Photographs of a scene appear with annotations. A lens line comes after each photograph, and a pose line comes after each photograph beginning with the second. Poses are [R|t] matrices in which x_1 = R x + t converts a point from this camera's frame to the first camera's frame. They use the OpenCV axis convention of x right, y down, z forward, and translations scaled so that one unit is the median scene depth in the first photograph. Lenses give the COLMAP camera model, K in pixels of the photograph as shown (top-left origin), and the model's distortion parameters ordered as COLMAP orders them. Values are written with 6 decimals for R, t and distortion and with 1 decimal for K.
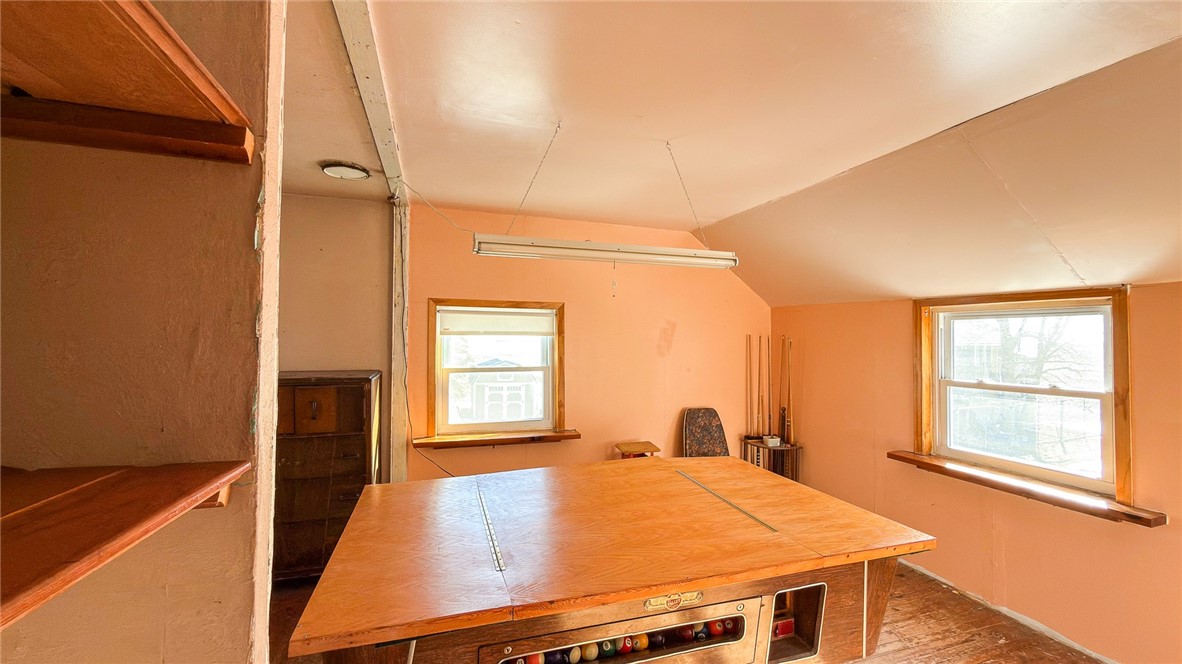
lens RADIAL K [[474.5, 0, 591.0], [0, 474.5, 332.0], [0, 0, 1]] dist [-0.001672, -0.000126]
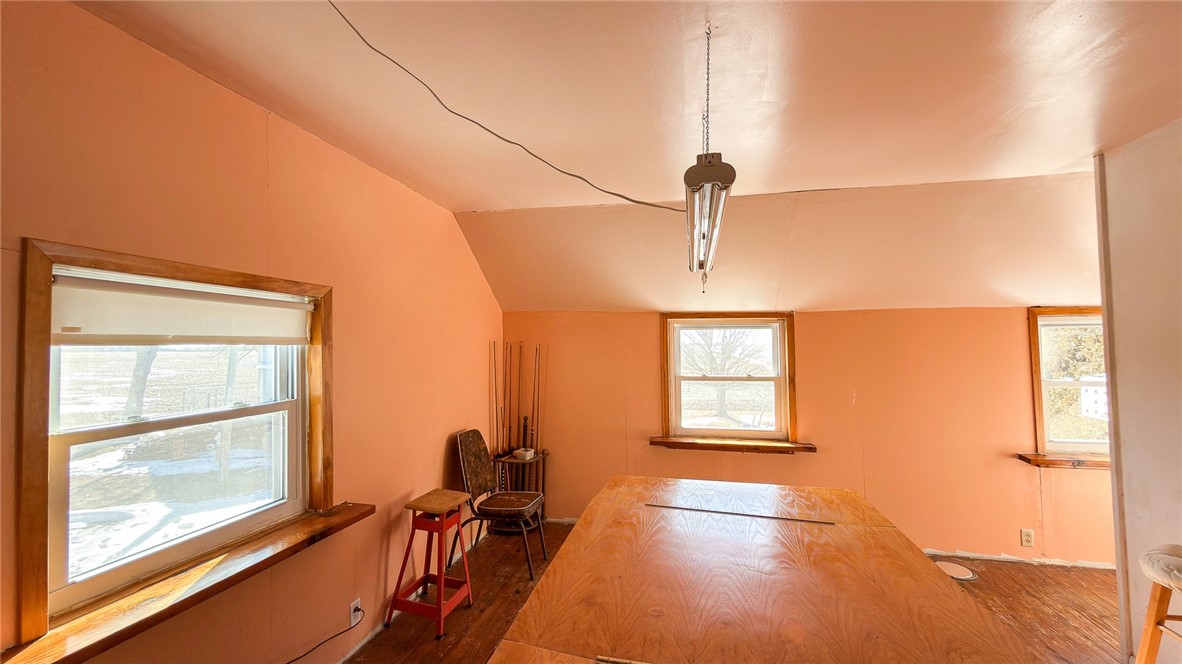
lens RADIAL K [[474.5, 0, 591.0], [0, 474.5, 332.0], [0, 0, 1]] dist [-0.001672, -0.000126]
pose [[0.511939, 0.012749, 0.858927, -0.485660], [-0.006287, 0.999919, -0.011094, -0.002674], [-0.858999, 0.000280, 0.511977, 0.536640]]
